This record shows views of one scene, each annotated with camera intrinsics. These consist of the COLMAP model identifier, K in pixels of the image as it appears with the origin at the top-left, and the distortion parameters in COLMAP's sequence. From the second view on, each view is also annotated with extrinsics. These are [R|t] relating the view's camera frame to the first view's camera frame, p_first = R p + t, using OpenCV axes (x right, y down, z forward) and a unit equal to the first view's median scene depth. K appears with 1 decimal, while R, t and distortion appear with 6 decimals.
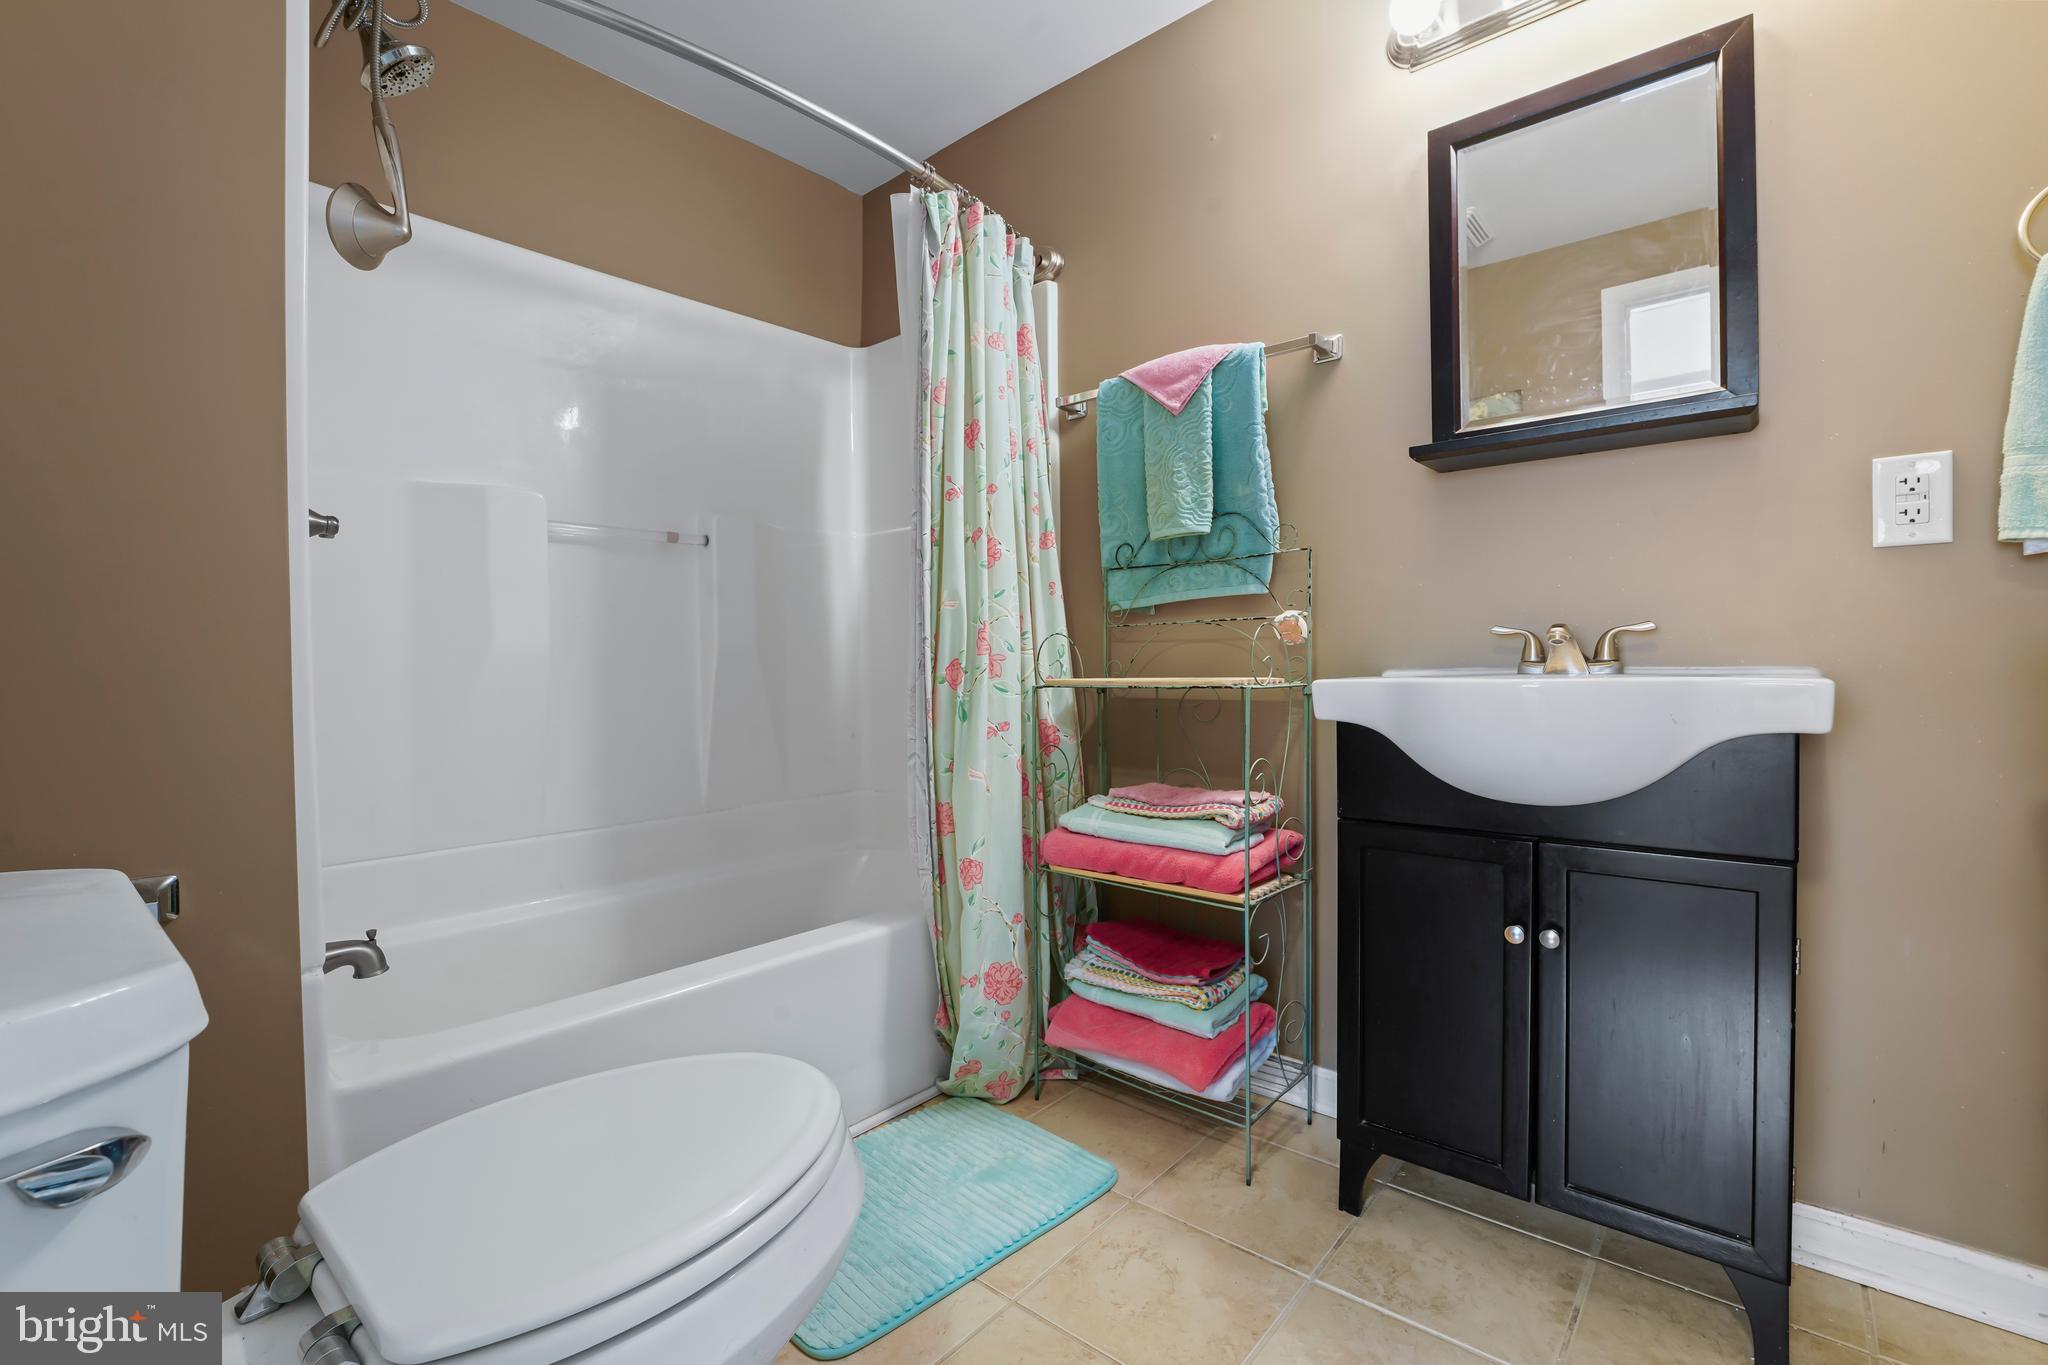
lens RADIAL K [[894.7, 0, 1024.0], [0, 894.7, 682.5], [0, 0, 1]] dist [0.000469, 0.000066]
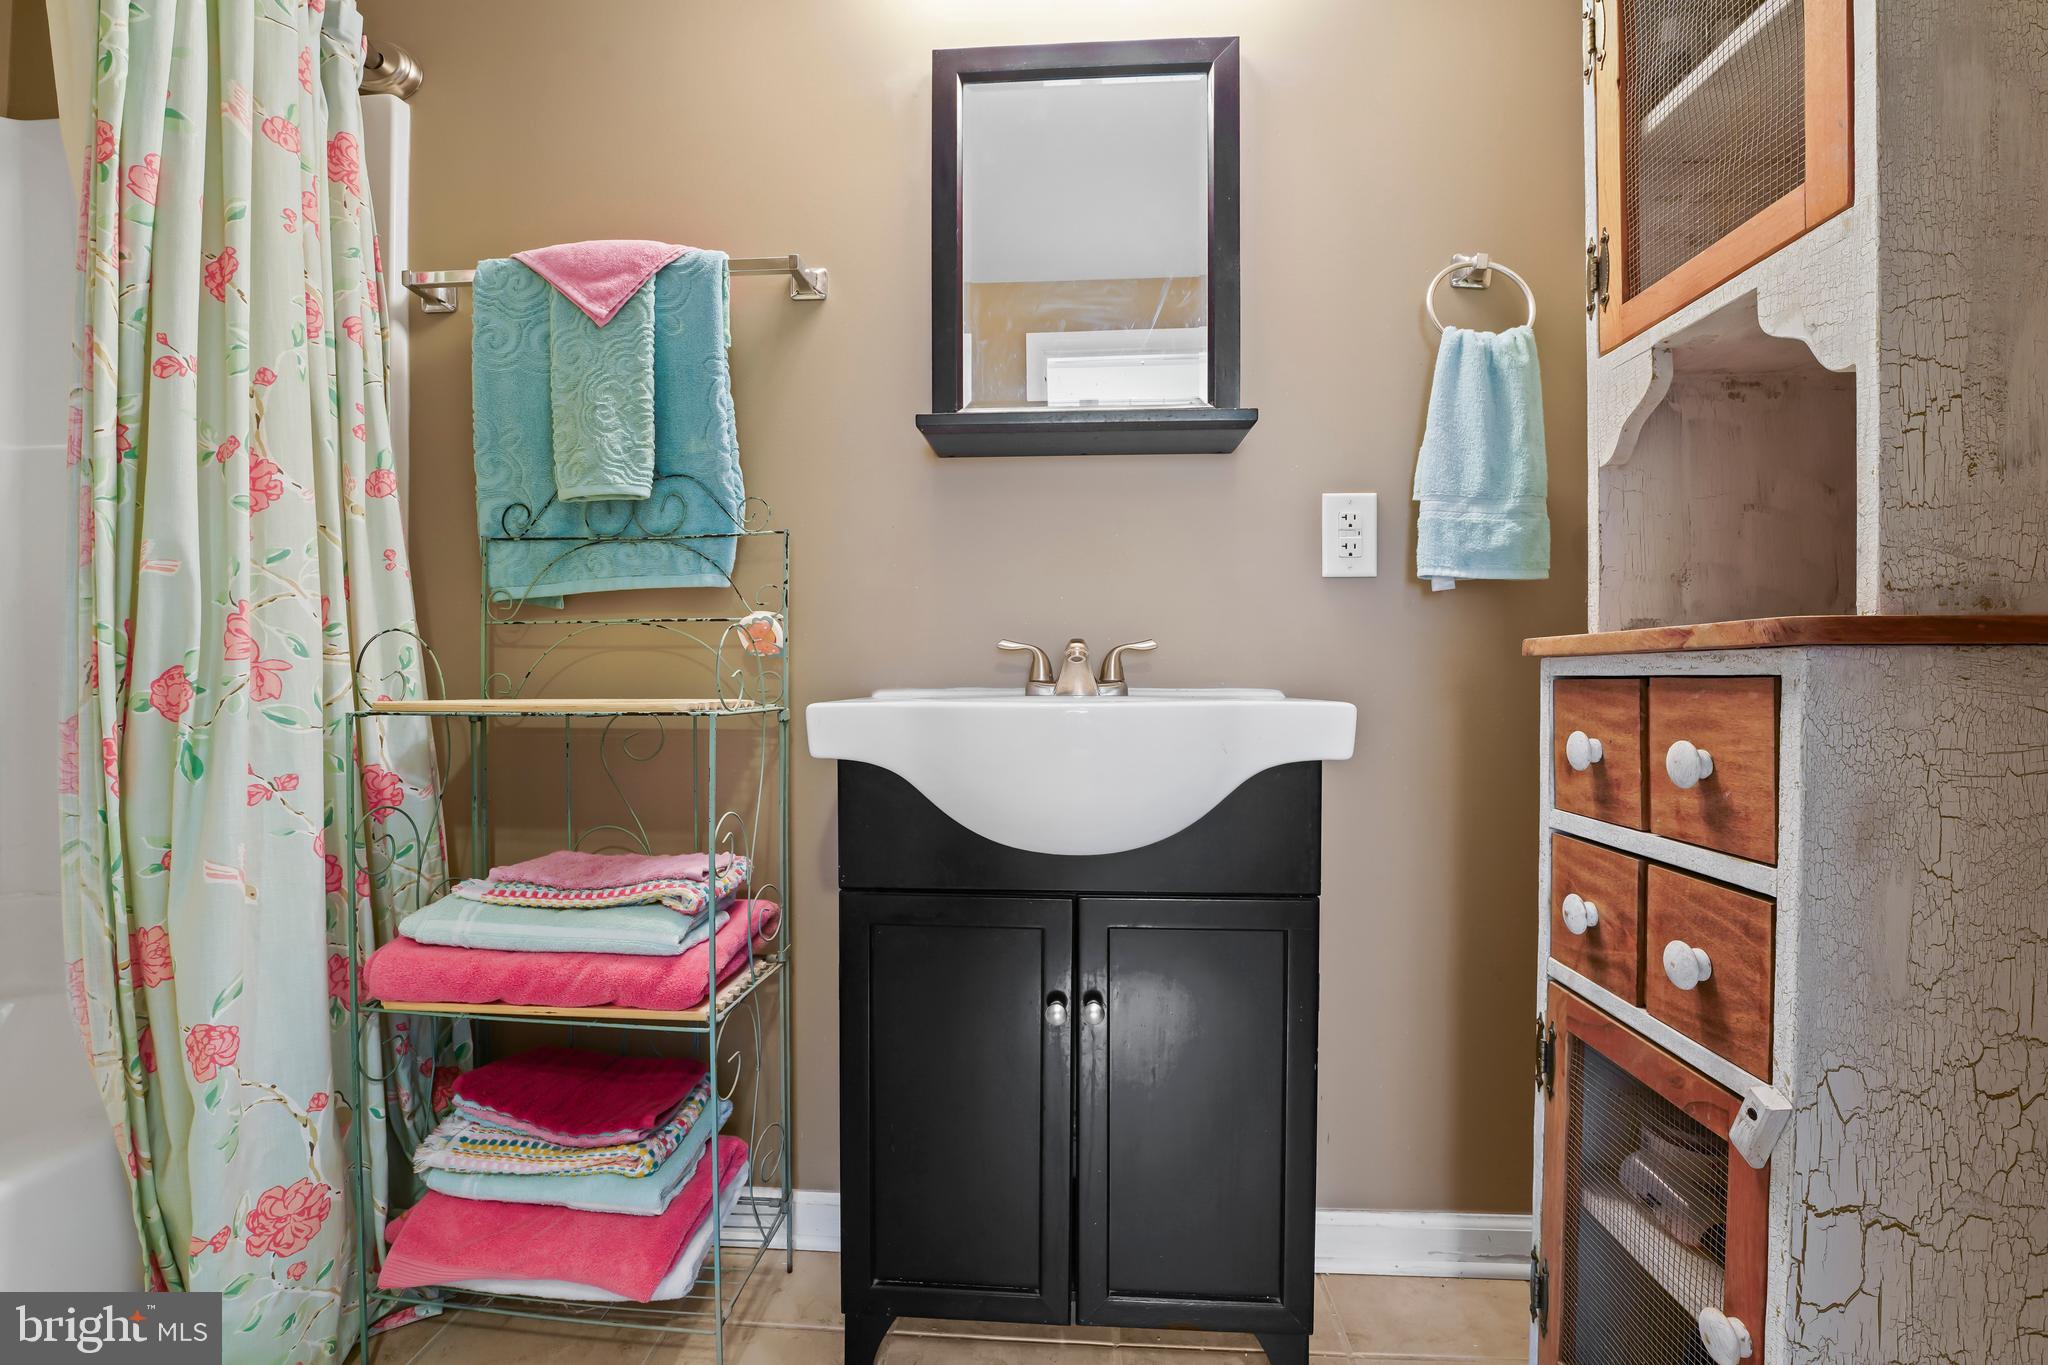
lens RADIAL K [[884.9, 0, 1018.0], [0, 884.9, 695.2], [0, 0, 1]] dist [-0.035088, 0.004324]
pose [[0.806953, 0.001370, 0.590615, 0.030610], [0.001722, 0.999988, -0.004672, -0.004894], [-0.590614, 0.004787, 0.806940, 0.261715]]
